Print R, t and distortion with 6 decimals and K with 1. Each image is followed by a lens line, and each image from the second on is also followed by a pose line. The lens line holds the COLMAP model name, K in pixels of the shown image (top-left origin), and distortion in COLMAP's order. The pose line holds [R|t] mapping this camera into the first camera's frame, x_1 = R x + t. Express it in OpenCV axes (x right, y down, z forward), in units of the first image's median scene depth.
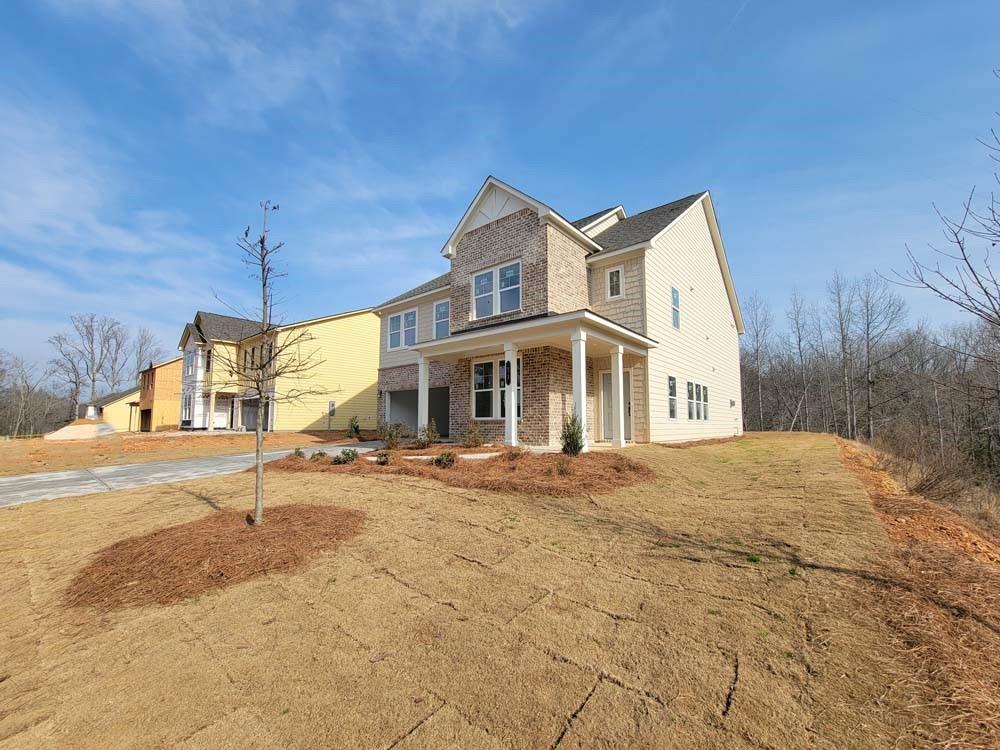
lens RADIAL K [[406.4, 0, 503.8], [0, 406.4, 379.1], [0, 0, 1]] dist [-0.003432, -0.000081]
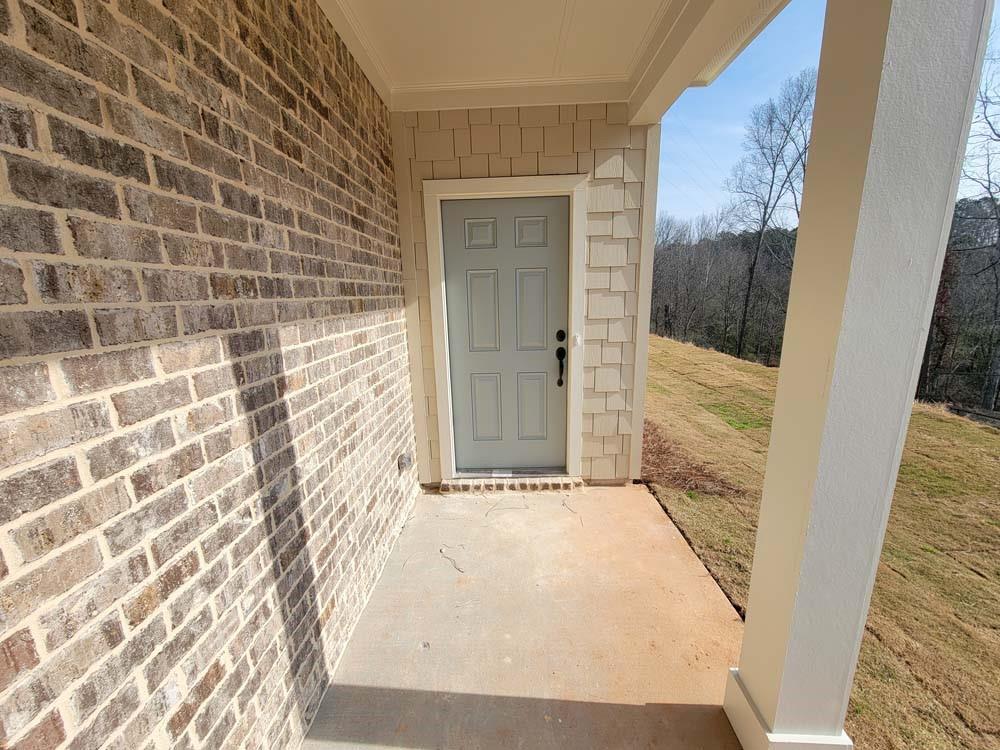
lens RADIAL K [[406.4, 0, 499.0], [0, 406.4, 378.9], [0, 0, 1]] dist [-0.003432, -0.000081]
pose [[0.786970, -0.147796, 0.599028, 0.120581], [-0.050885, 0.952031, 0.301742, 0.011861], [-0.614889, -0.267944, 0.741699, 0.797200]]
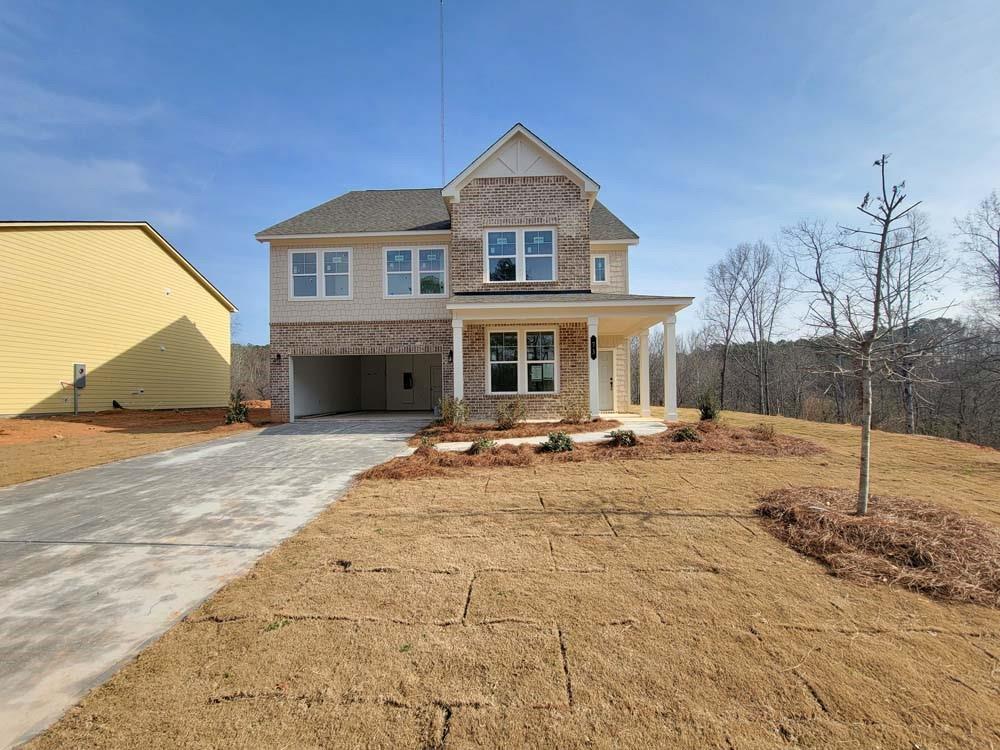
lens RADIAL K [[406.4, 0, 504.8], [0, 406.4, 380.8], [0, 0, 1]] dist [-0.003432, -0.000081]
pose [[0.789208, 0.010163, 0.614042, -0.604945], [-0.056970, 0.996763, 0.056724, 0.016715], [-0.611478, -0.079749, 0.787232, 0.269930]]
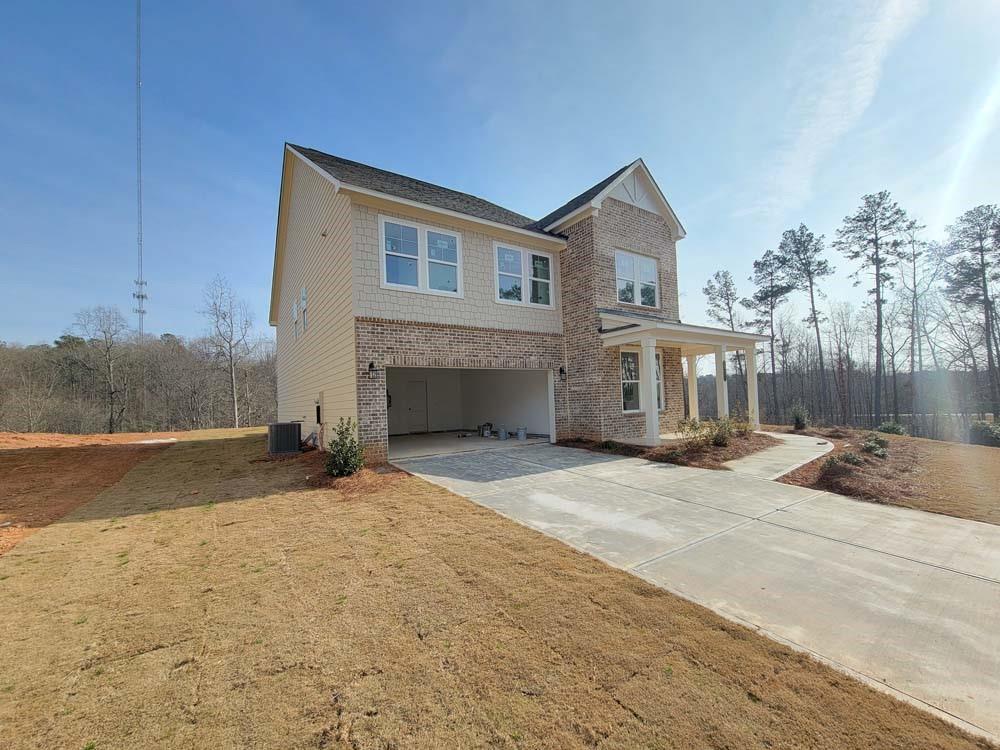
lens RADIAL K [[406.4, 0, 500.3], [0, 406.4, 377.0], [0, 0, 1]] dist [-0.003432, -0.000081]
pose [[0.283799, 0.036477, 0.958190, -1.029802], [-0.082540, 0.996496, -0.013488, 0.053970], [-0.955325, -0.075261, 0.285816, 1.008151]]
